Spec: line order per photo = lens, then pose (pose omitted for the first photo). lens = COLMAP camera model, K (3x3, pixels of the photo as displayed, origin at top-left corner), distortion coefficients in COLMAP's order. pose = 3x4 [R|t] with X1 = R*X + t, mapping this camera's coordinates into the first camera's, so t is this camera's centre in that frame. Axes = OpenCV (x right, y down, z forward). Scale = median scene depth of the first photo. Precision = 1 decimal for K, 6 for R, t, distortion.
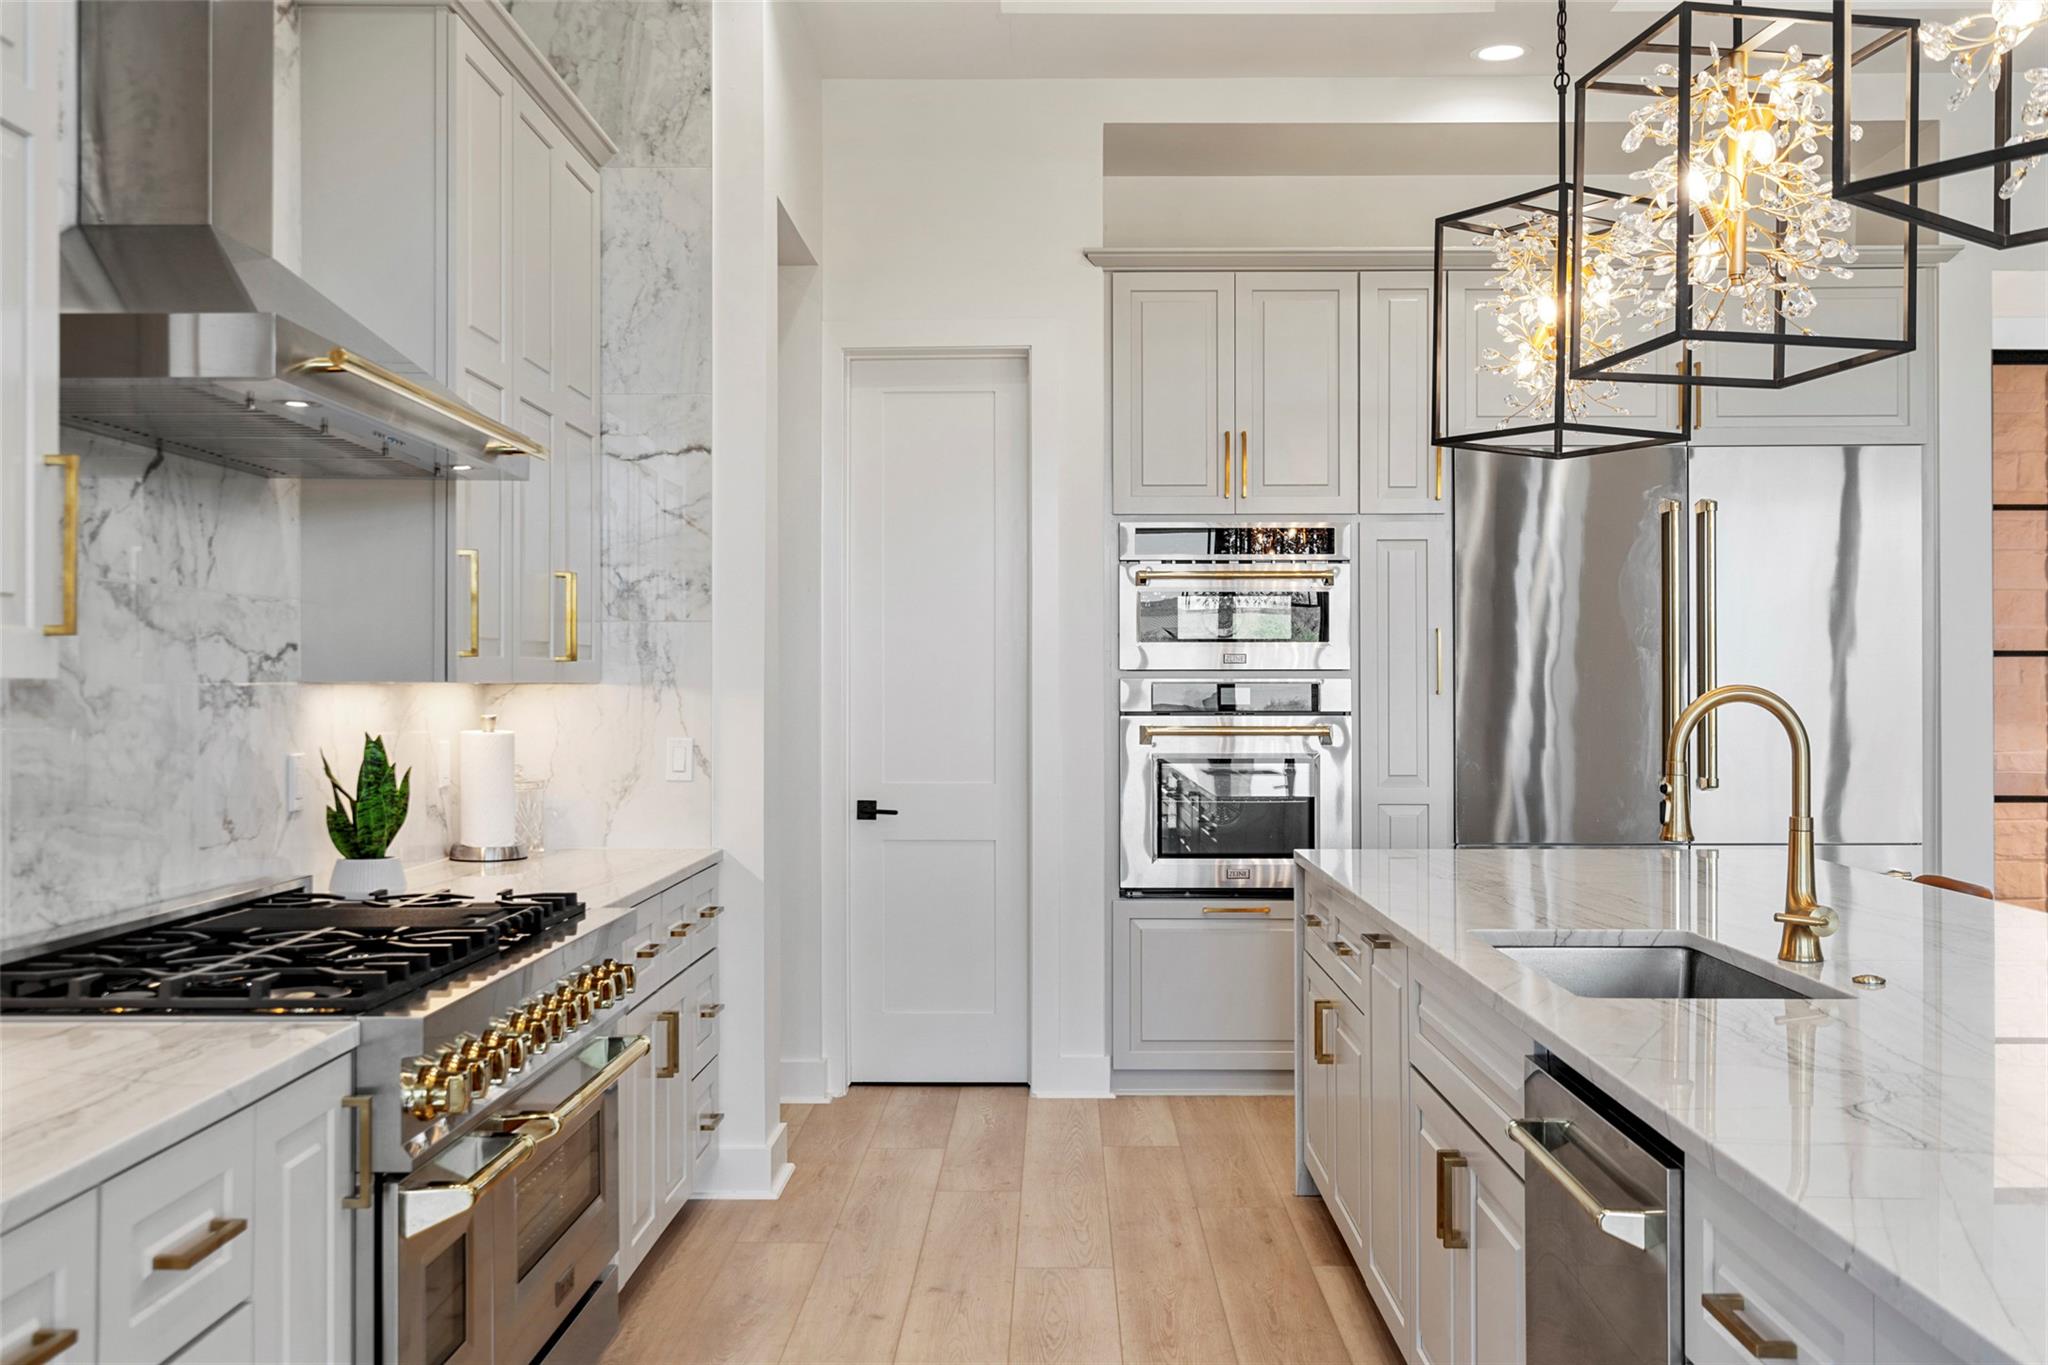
lens RADIAL K [[1907.6, 0, 1024.0], [0, 1907.6, 682.5], [0, 0, 1]] dist [0.002446, 0.005676]
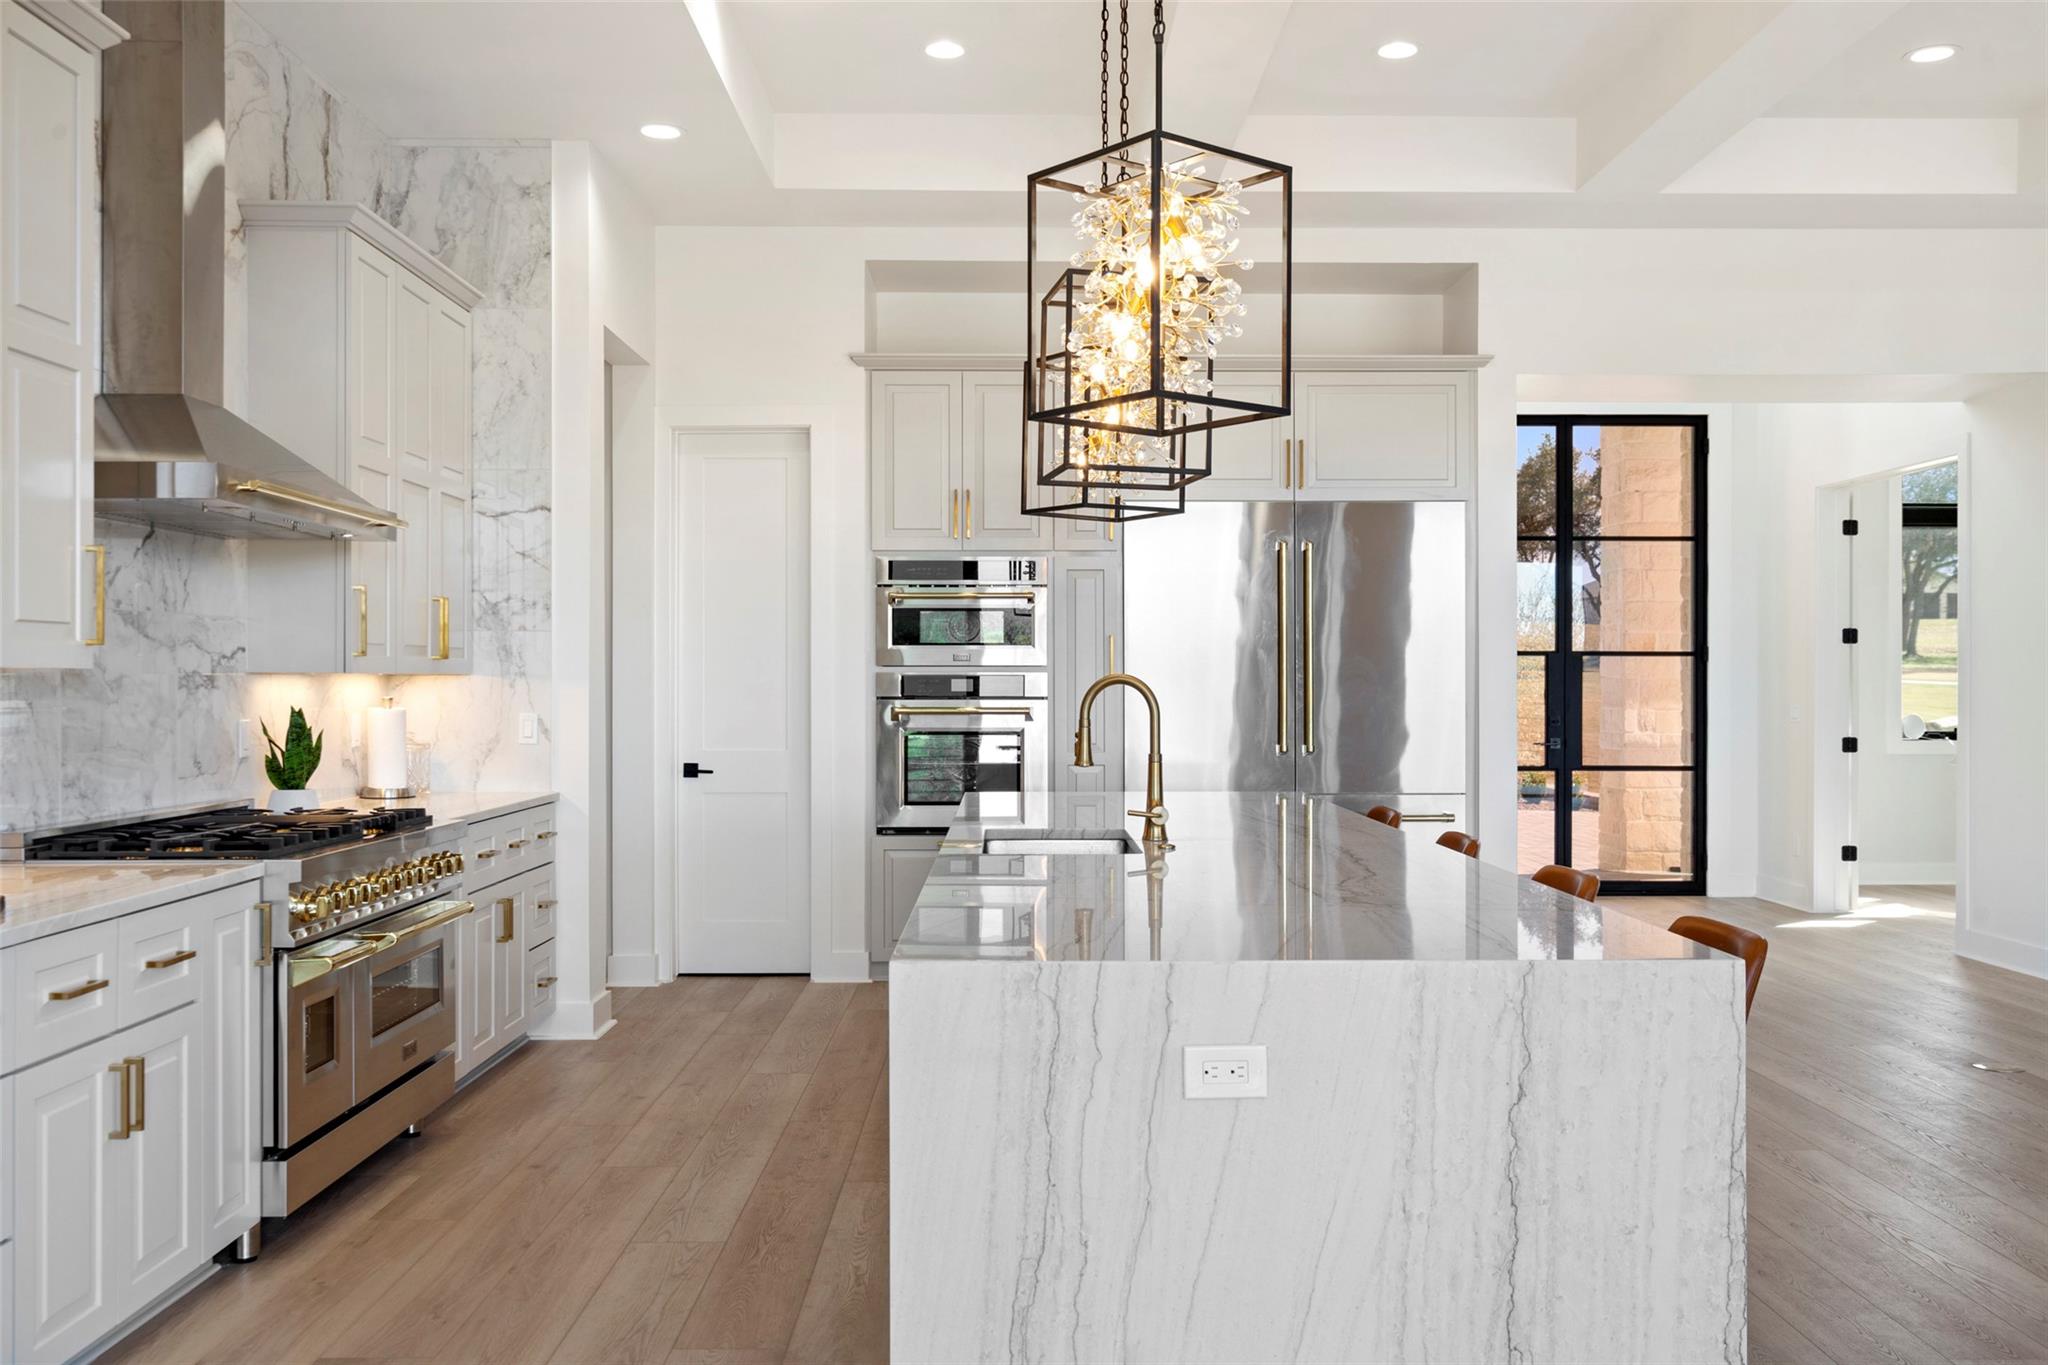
lens RADIAL K [[1782.8, 0, 1024.0], [0, 1782.8, 682.5], [0, 0, 1]] dist [0.005101, 0.001563]
pose [[0.999680, 0.000909, 0.025273, 0.199188], [-0.000963, 0.999997, 0.002110, 0.003908], [-0.025271, -0.002133, 0.999678, -0.427226]]
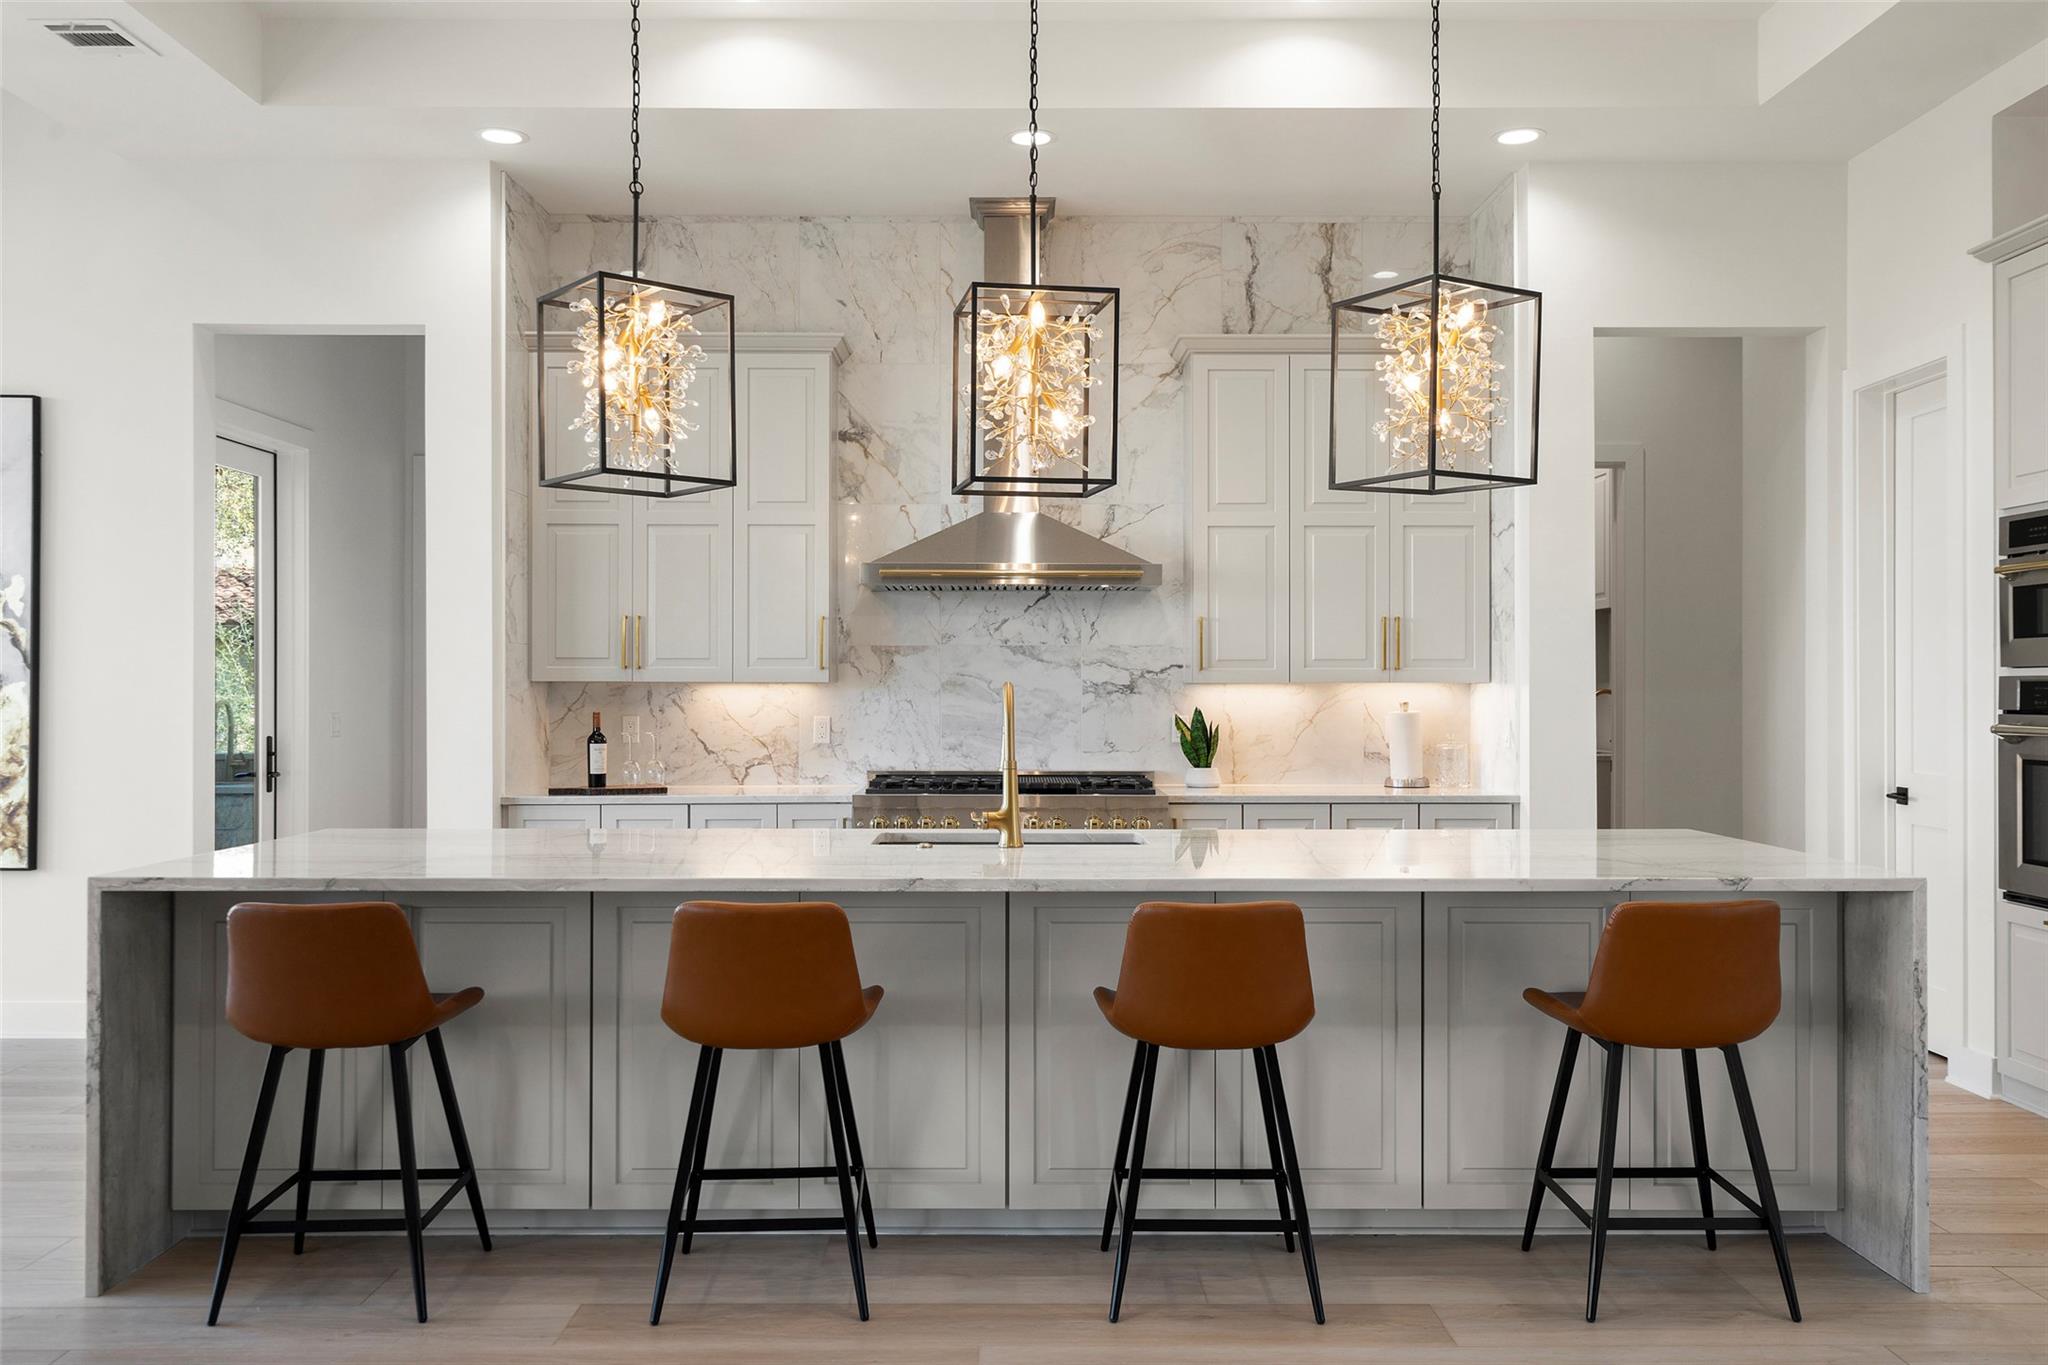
lens RADIAL K [[1647.7, 0, 1024.0], [0, 1647.7, 682.5], [0, 0, 1]] dist [0.003502, 0.004545]
pose [[0.018930, -0.003940, -0.999813, 1.450607], [0.001374, 0.999991, -0.003915, 0.006398], [0.999820, -0.001300, 0.018935, 0.781284]]
